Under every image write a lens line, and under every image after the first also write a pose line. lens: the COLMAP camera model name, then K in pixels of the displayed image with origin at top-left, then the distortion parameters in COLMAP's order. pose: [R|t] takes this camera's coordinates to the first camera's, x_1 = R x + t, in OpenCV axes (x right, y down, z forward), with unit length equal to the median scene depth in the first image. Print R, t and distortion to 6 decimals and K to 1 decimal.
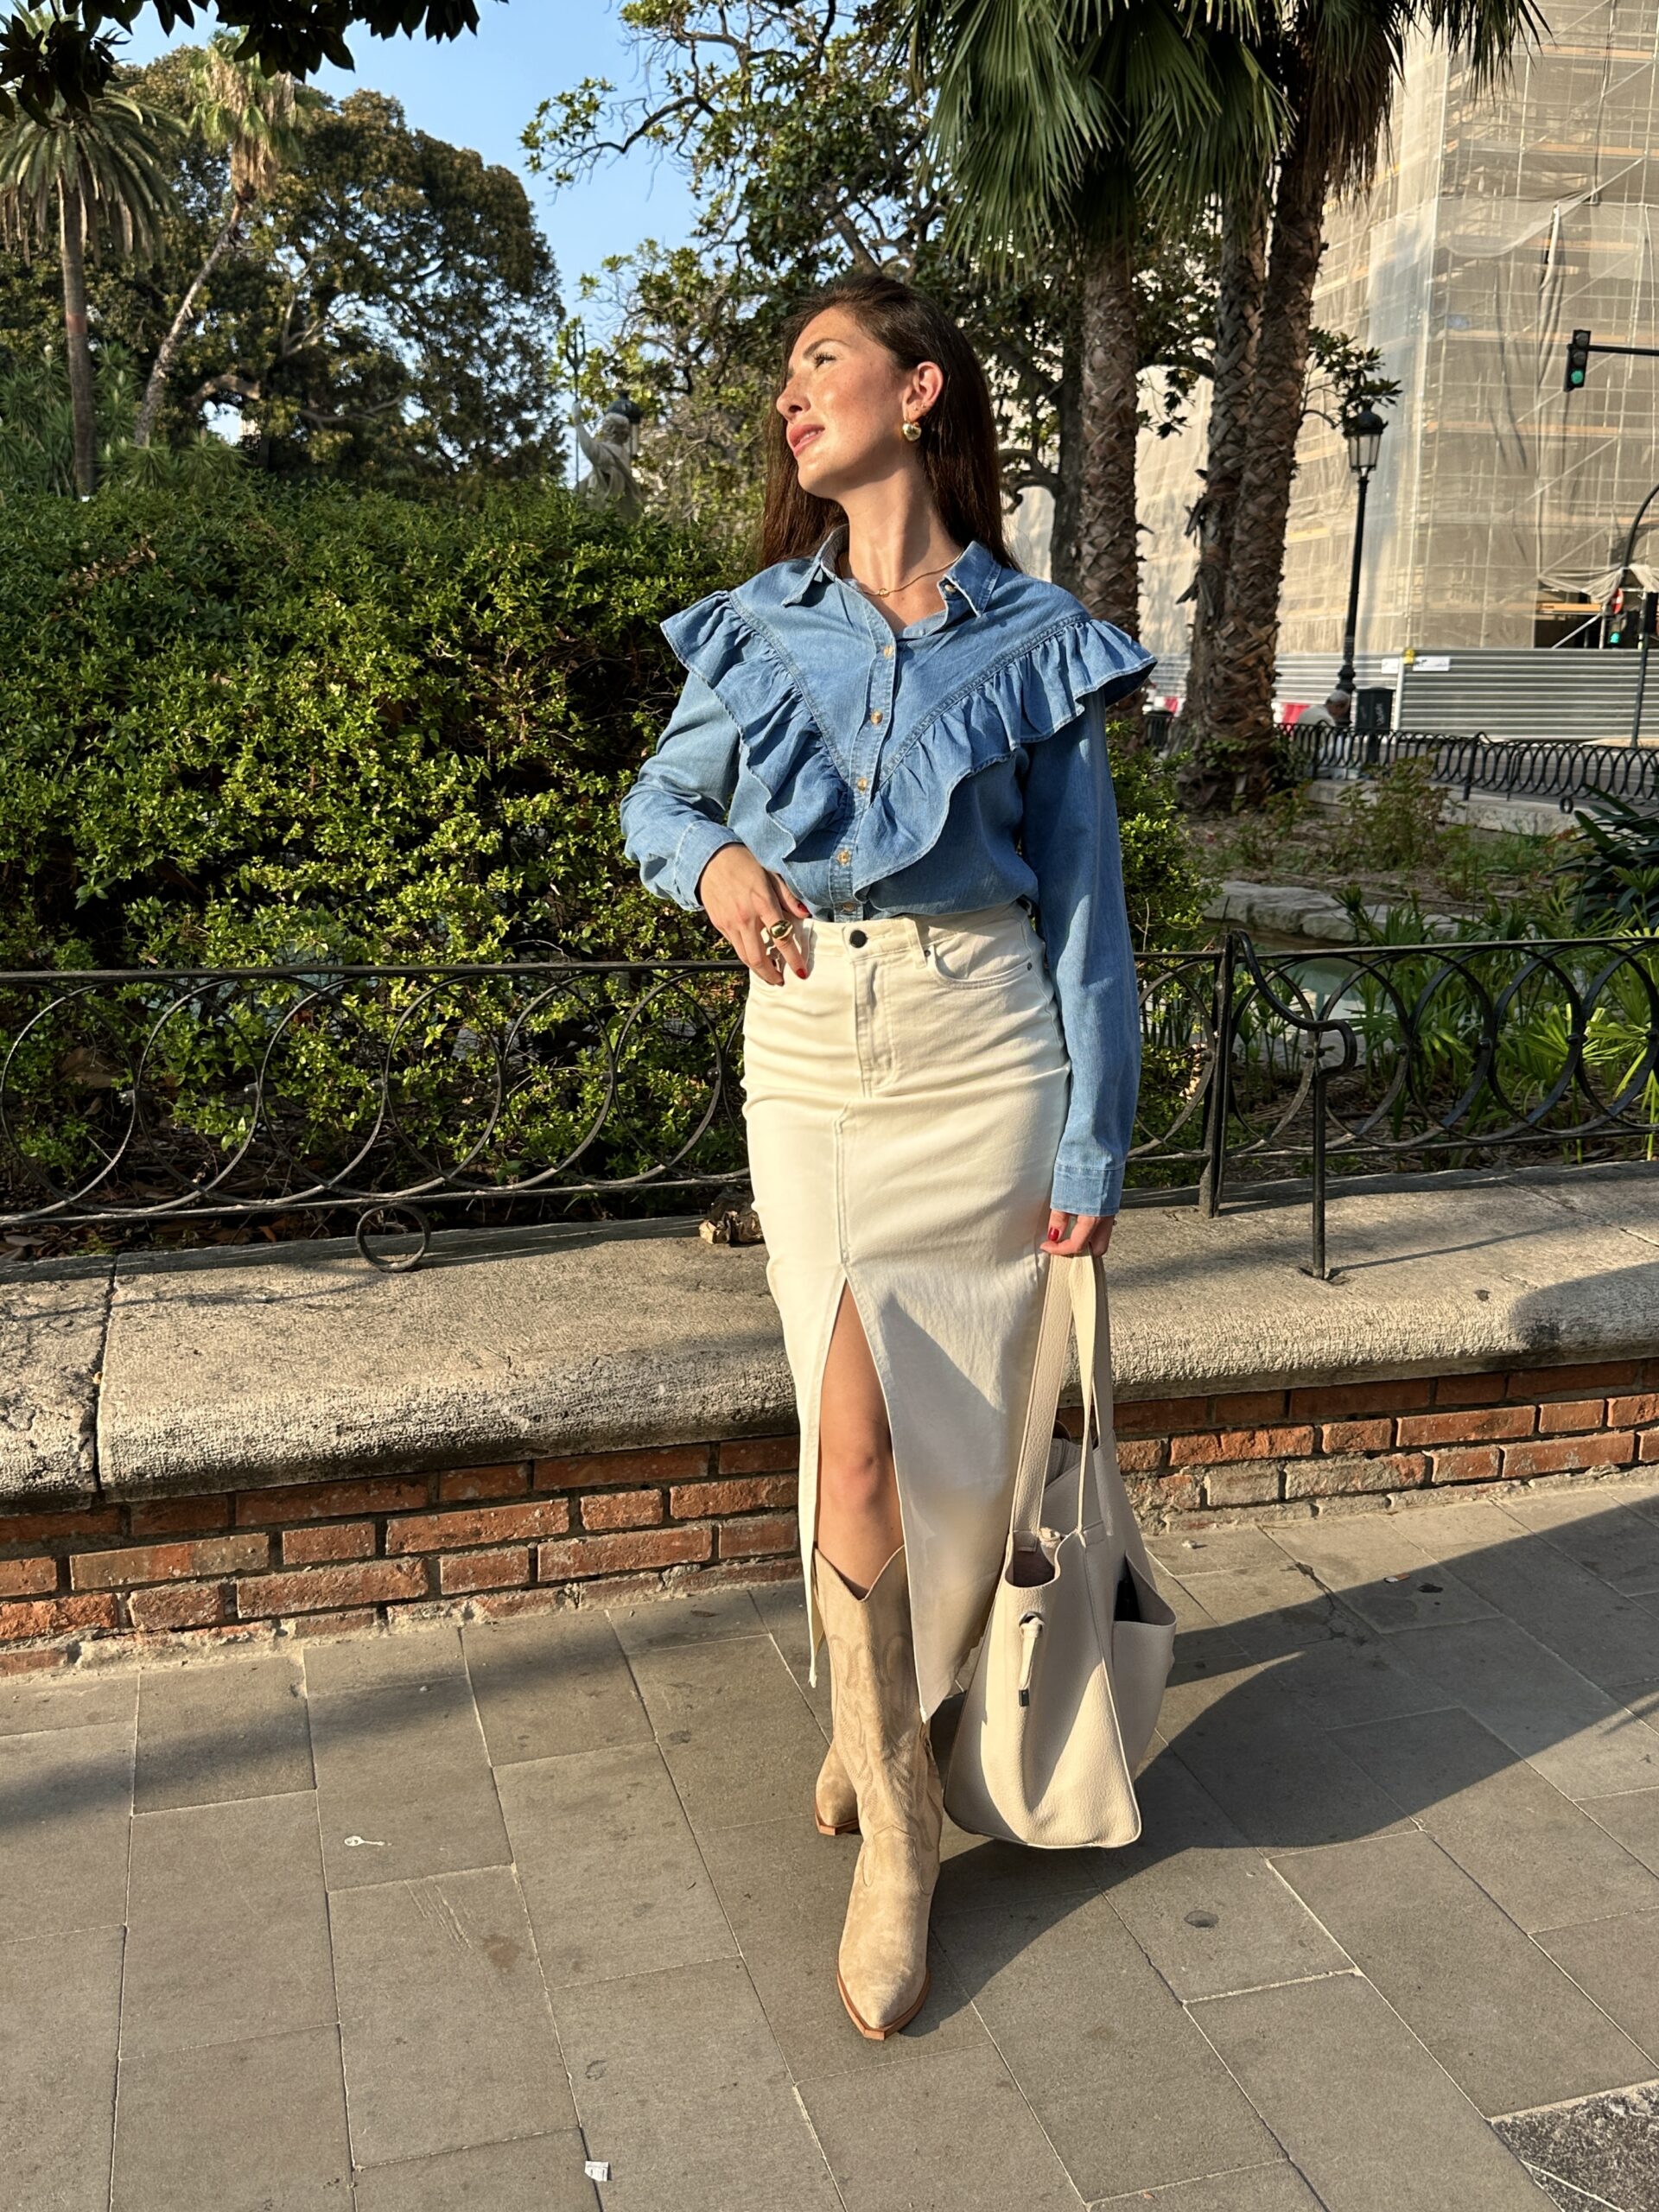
lens RADIAL K [[1959.2, 0, 827.7], [0, 1959.2, 1108.7], [0, 0, 1]] dist [-0.003658, -0.000339]
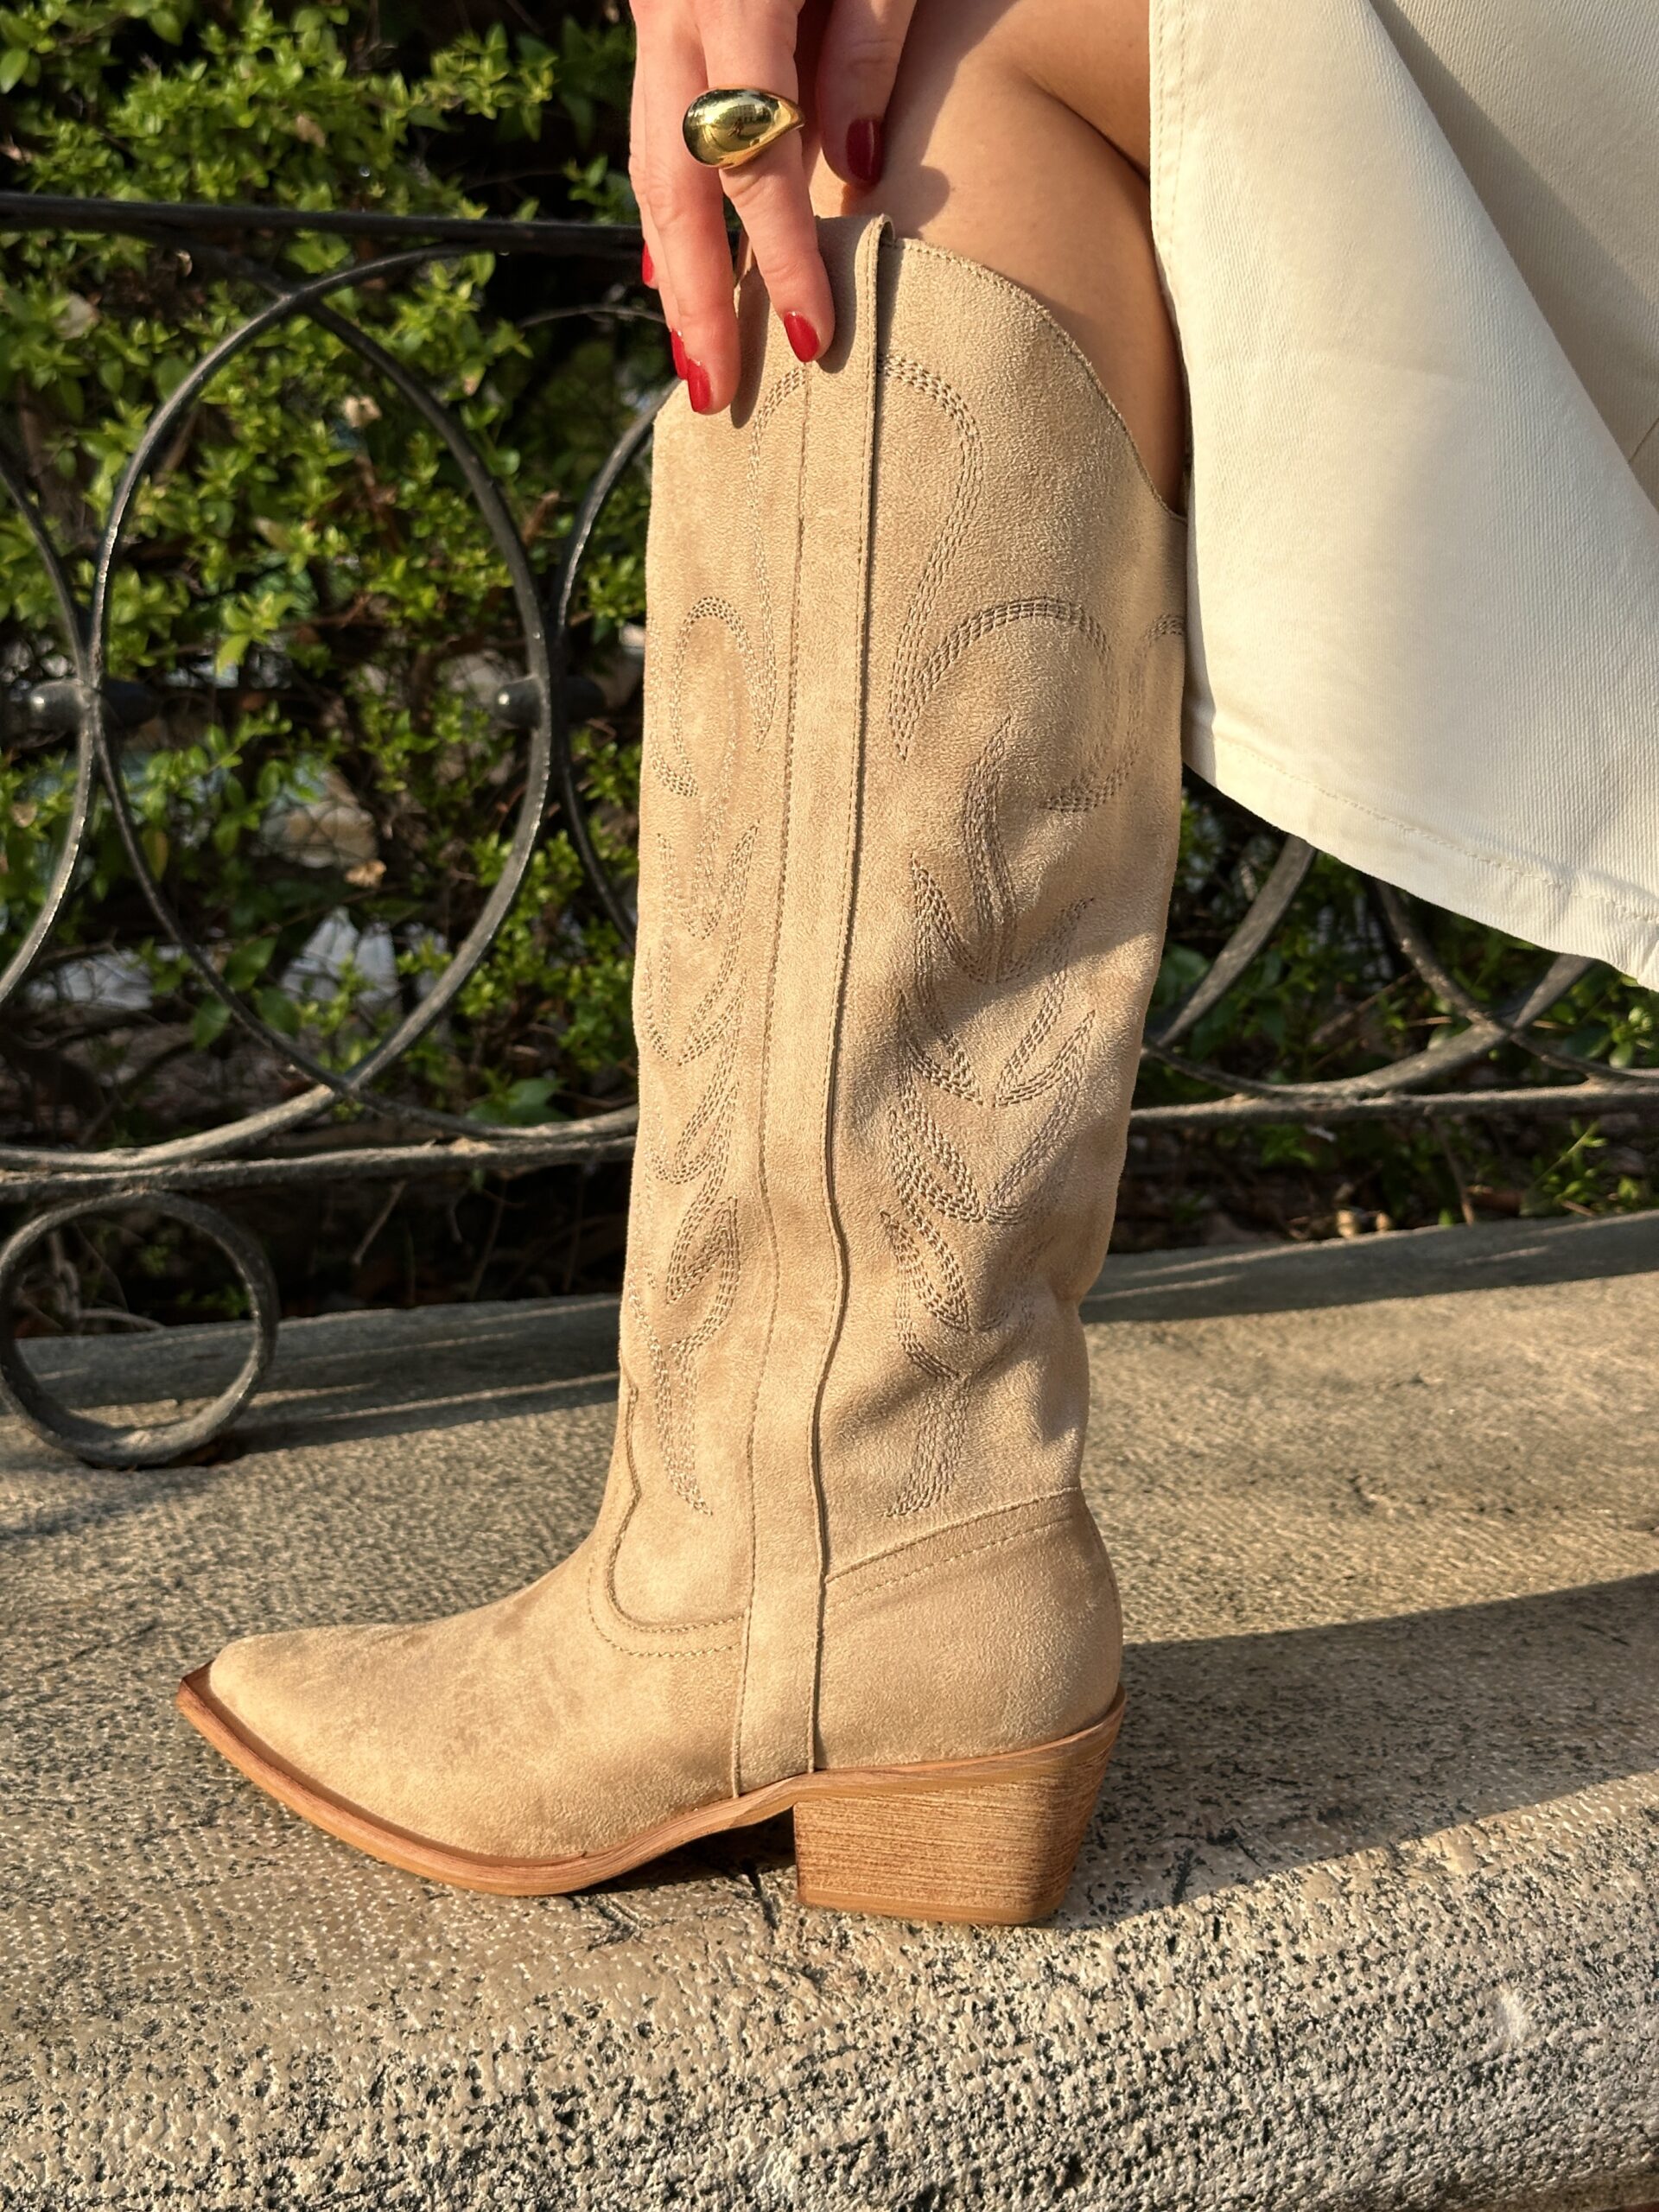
lens RADIAL K [[3087.7, 0, 829.7], [0, 3087.7, 1104.0], [0, 0, 1]] dist [0.046674, 0.000000]
pose [[0.999248, -0.021697, 0.032140, -0.142524], [0.022668, 0.999288, -0.030166, 0.049954], [-0.031463, 0.030872, 0.999028, 0.591229]]
